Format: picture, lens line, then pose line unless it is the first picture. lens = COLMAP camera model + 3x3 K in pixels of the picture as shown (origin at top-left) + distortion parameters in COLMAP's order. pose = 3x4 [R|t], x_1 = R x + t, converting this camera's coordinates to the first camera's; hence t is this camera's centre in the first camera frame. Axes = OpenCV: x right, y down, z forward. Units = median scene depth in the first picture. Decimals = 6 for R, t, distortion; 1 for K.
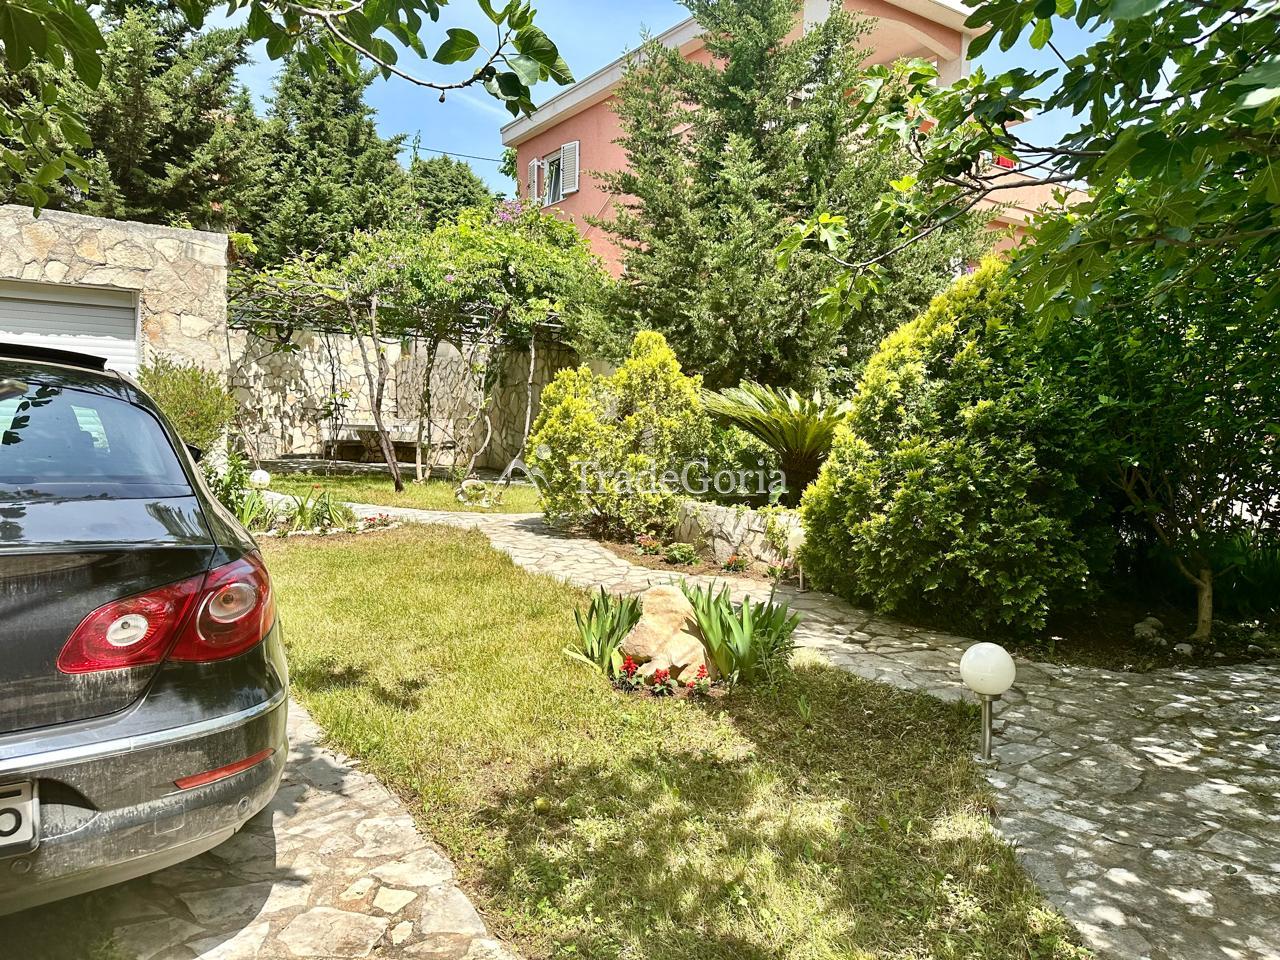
lens RADIAL K [[909.6, 0, 638.9], [0, 909.6, 483.7], [0, 0, 1]] dist [0.080993, -0.126689]
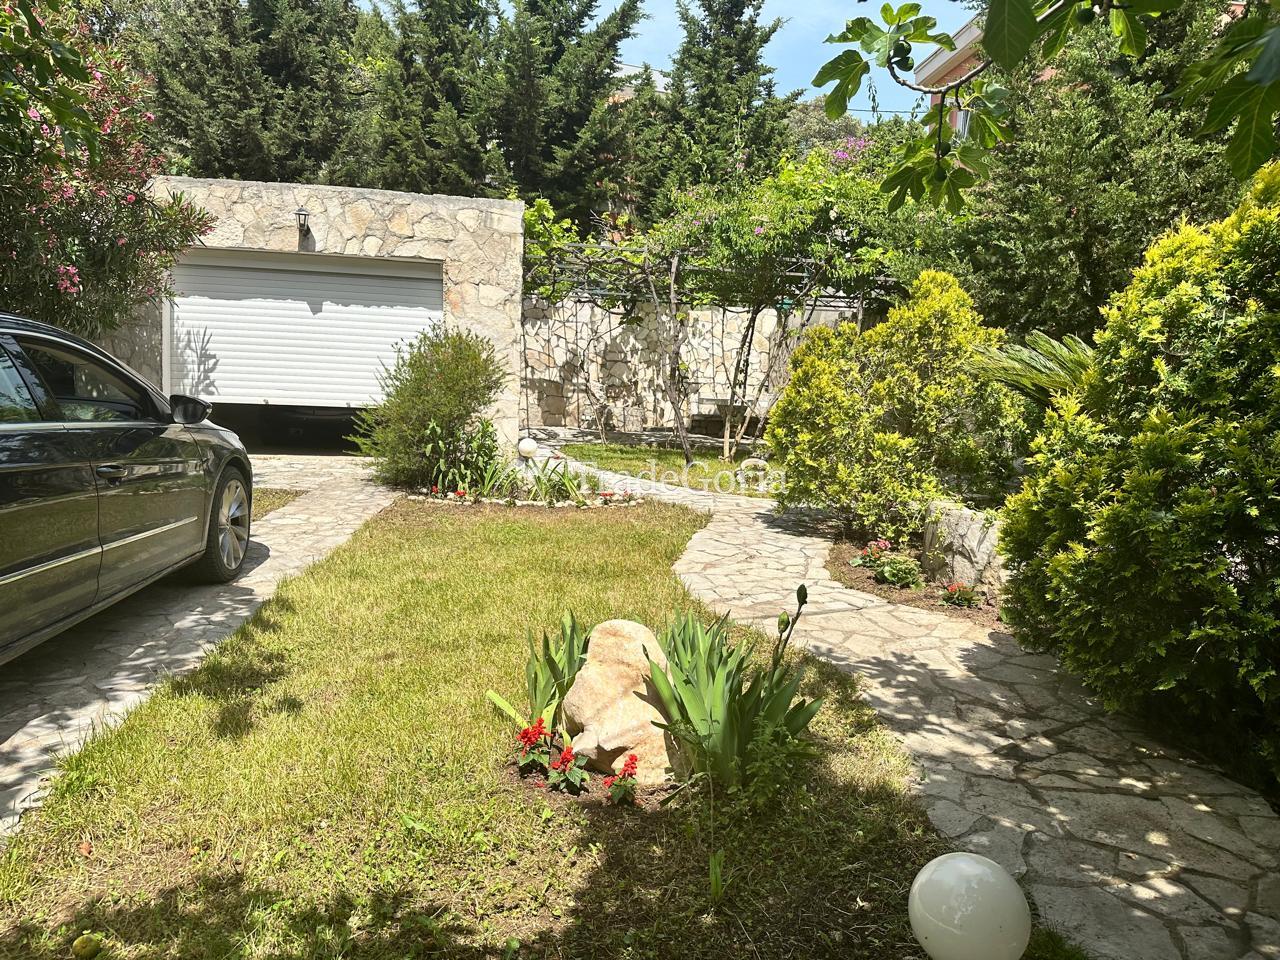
lens RADIAL K [[909.6, 0, 638.9], [0, 909.6, 483.7], [0, 0, 1]] dist [0.080993, -0.126689]
pose [[0.870294, 0.060994, -0.488742, 0.163697], [-0.050448, 0.998123, 0.034732, -0.005977], [0.489943, -0.005571, 0.871737, 0.193826]]
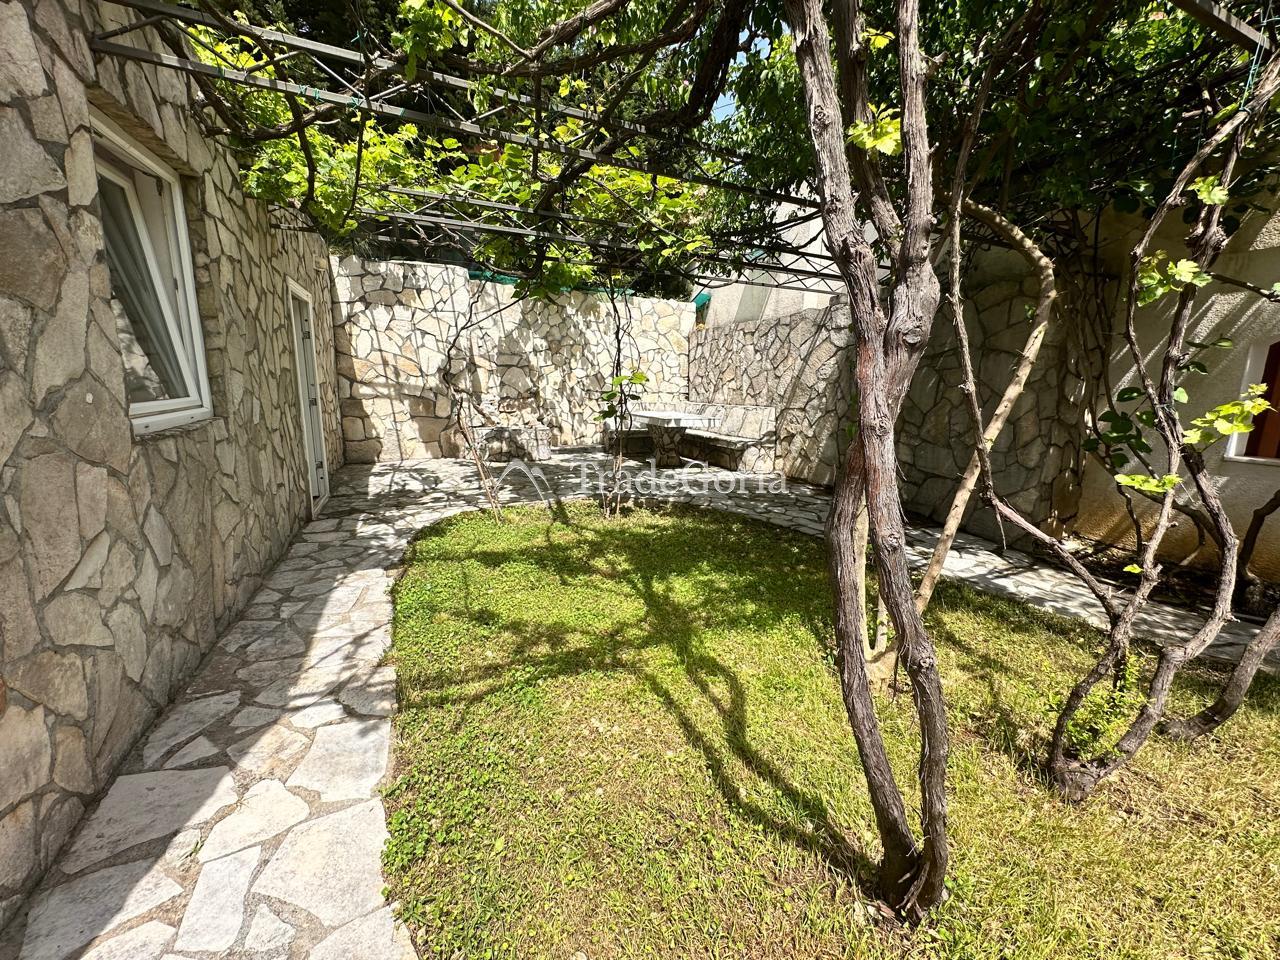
lens RADIAL K [[492.9, 0, 637.2], [0, 492.9, 484.0], [0, 0, 1]] dist [-0.000243, -0.000093]
pose [[0.957885, 0.059700, -0.280878, -0.334993], [-0.020926, 0.990061, 0.139074, -0.108158], [0.286389, -0.127339, 0.949614, 1.017226]]
